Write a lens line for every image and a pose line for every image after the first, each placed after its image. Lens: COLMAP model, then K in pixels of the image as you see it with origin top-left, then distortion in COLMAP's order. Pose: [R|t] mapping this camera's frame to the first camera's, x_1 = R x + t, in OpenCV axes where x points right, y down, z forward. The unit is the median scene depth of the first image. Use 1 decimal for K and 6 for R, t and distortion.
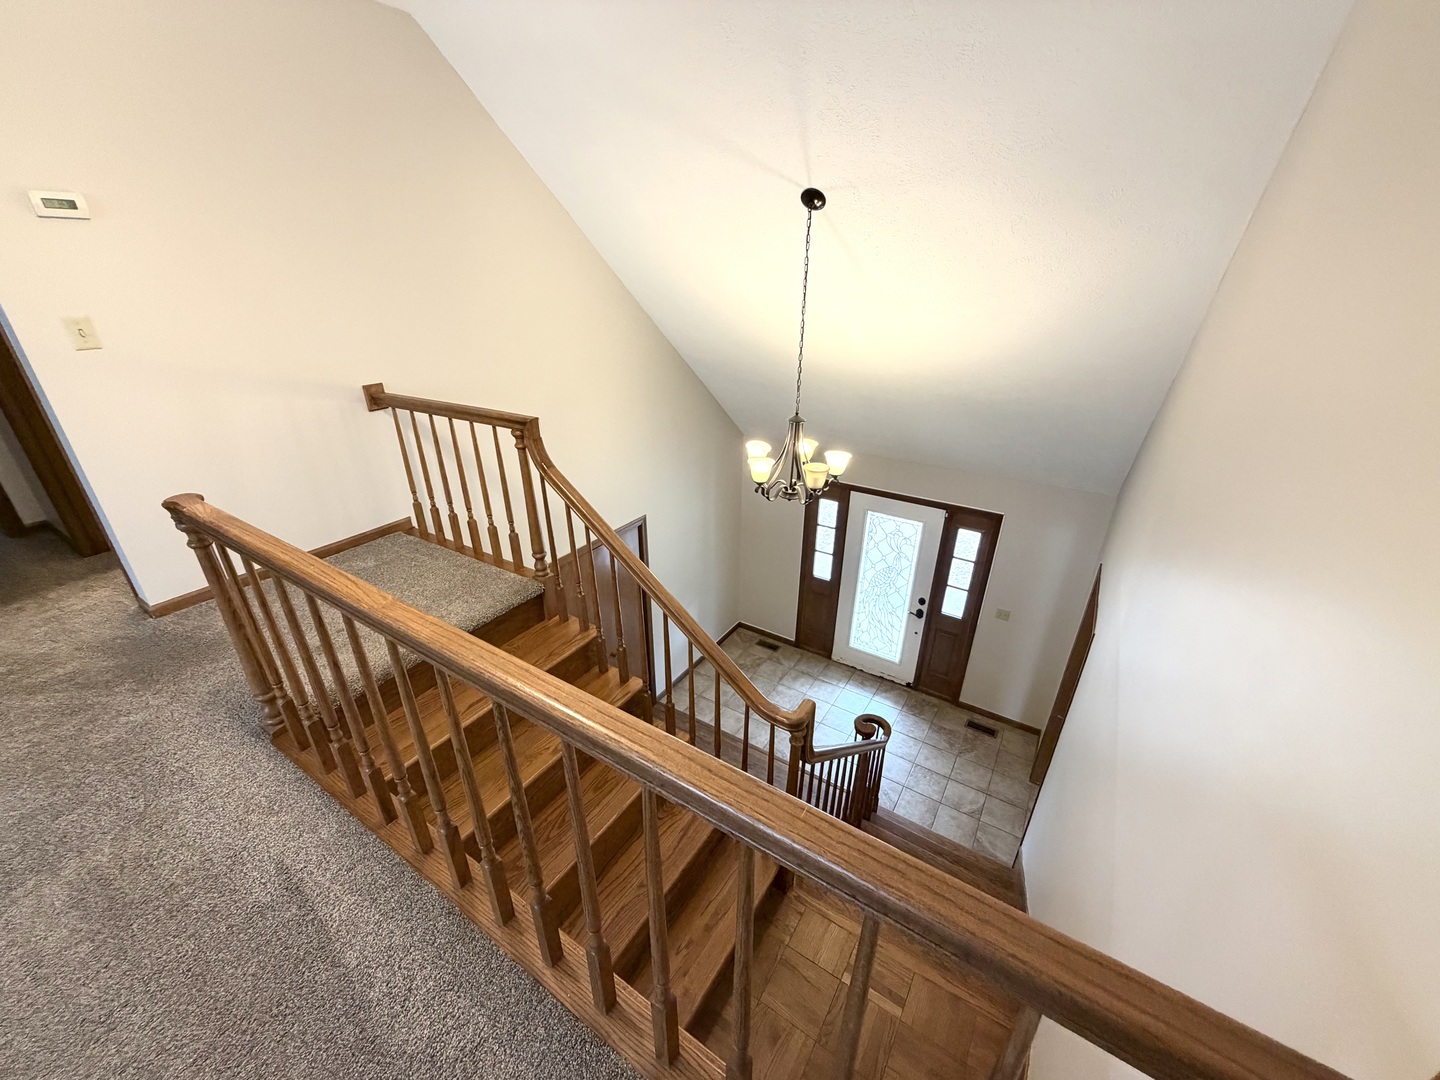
lens RADIAL K [[572.0, 0, 716.6], [0, 572.0, 543.6], [0, 0, 1]] dist [0.000273, -0.000419]
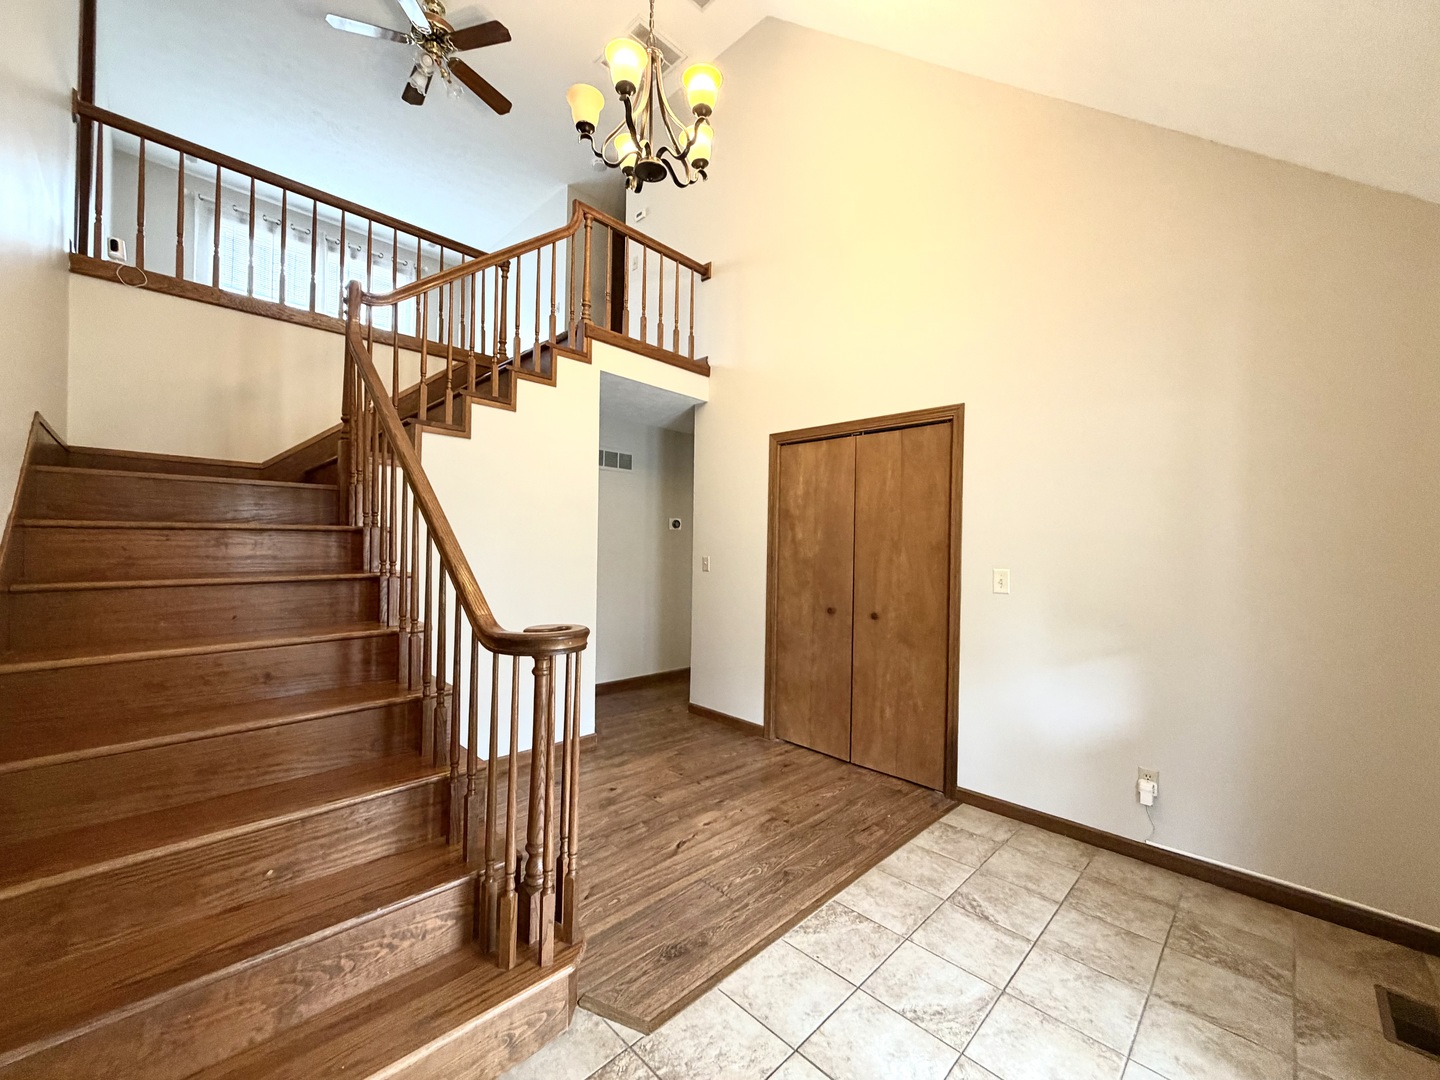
lens RADIAL K [[572.0, 0, 716.6], [0, 572.0, 543.6], [0, 0, 1]] dist [0.000273, -0.000419]
pose [[-0.209973, -0.009756, -0.977659, 0.455944], [-0.439739, 0.894045, 0.085521, 0.125897], [0.873236, 0.447872, -0.192015, 0.825840]]
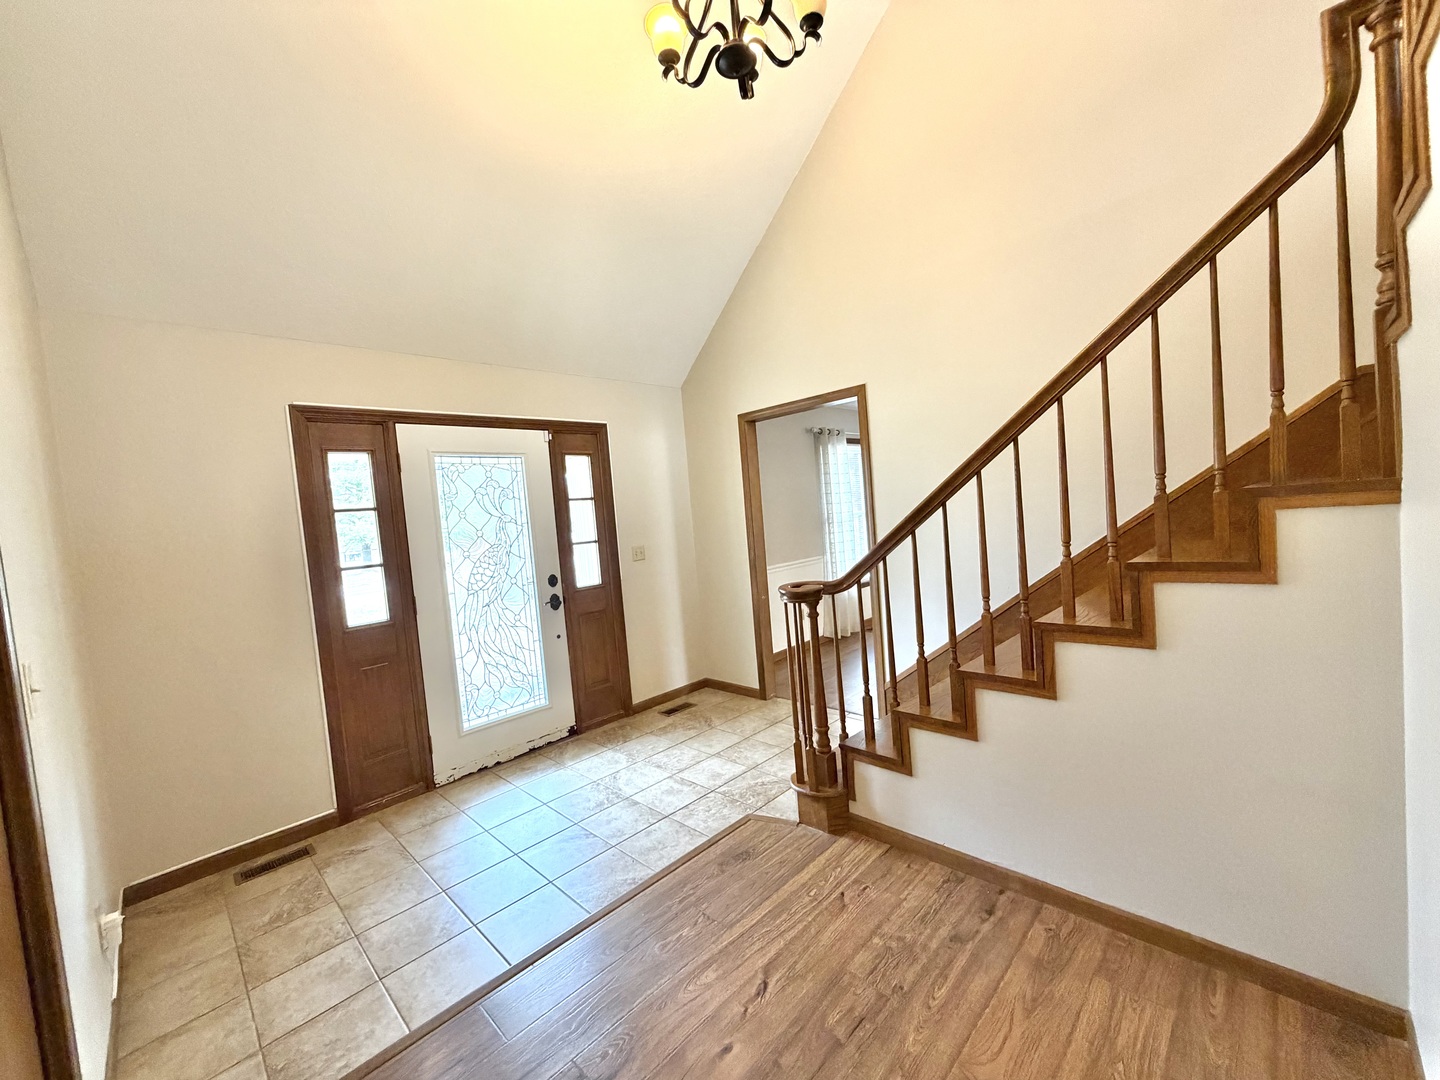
lens RADIAL K [[572.0, 0, 716.6], [0, 572.0, 543.6], [0, 0, 1]] dist [0.000273, -0.000419]
pose [[0.202728, -0.073751, 0.976454, -0.246649], [0.497797, 0.866465, -0.037907, 0.180850], [-0.843267, 0.493761, 0.212370, 0.663837]]
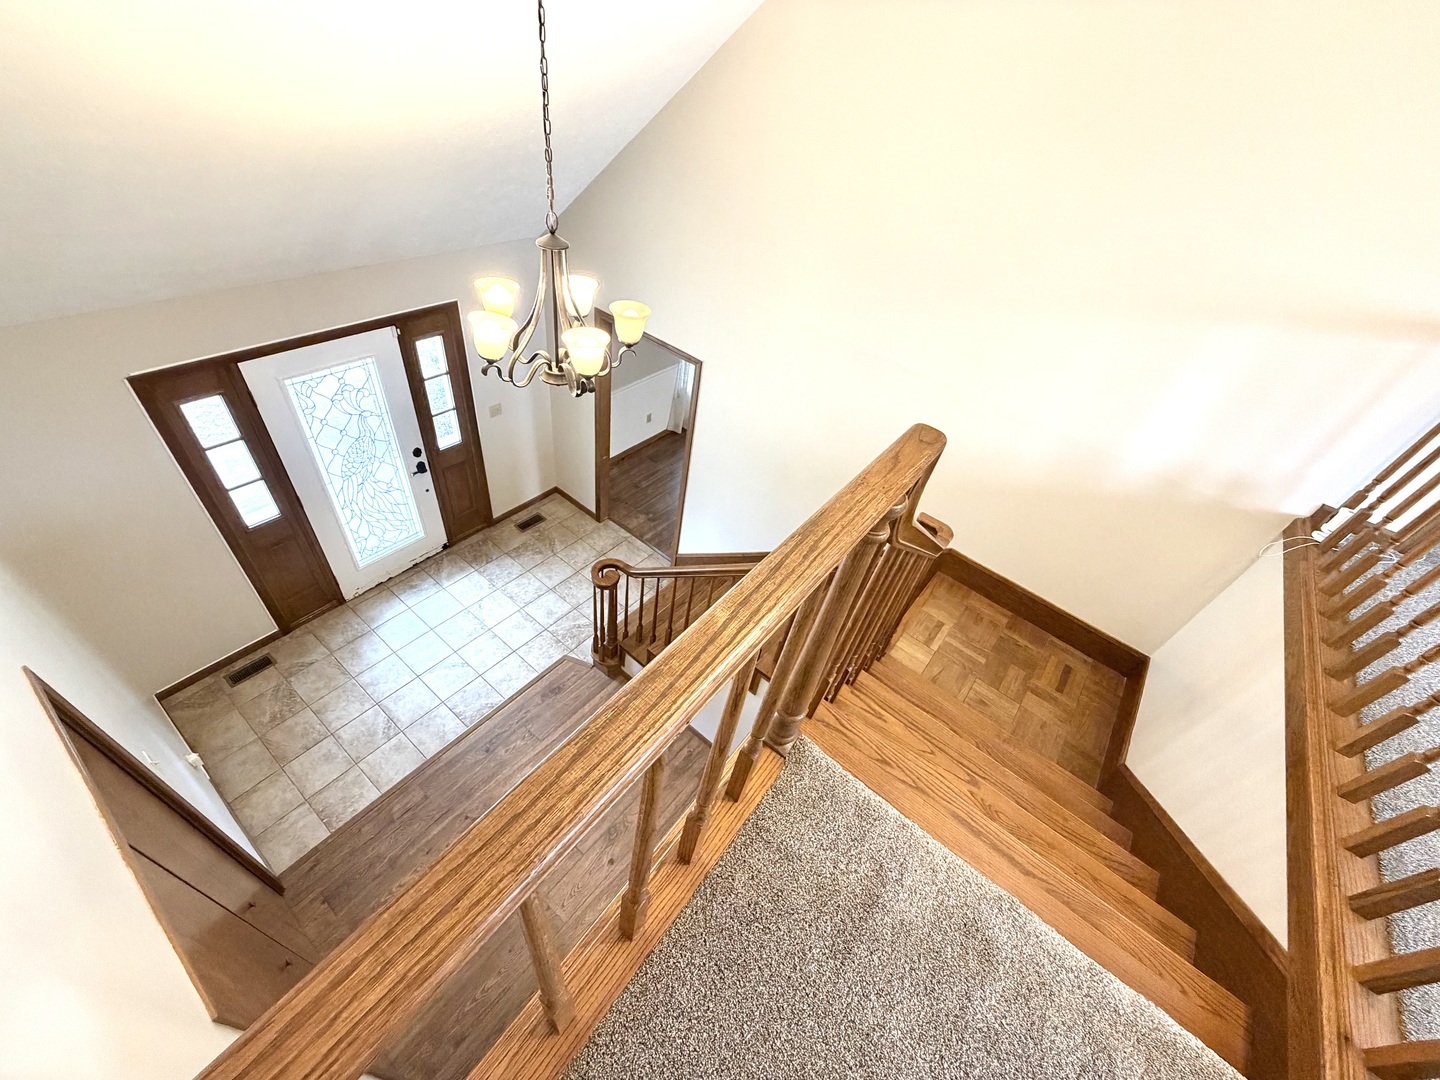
lens RADIAL K [[574.4, 0, 718.1], [0, 574.4, 543.3], [0, 0, 1]] dist [0.000231, 0.000263]
pose [[0.089960, -0.676736, 0.730709, -0.255675], [0.299374, 0.718127, 0.628226, -0.176101], [-0.949886, 0.162240, 0.267200, 0.413888]]
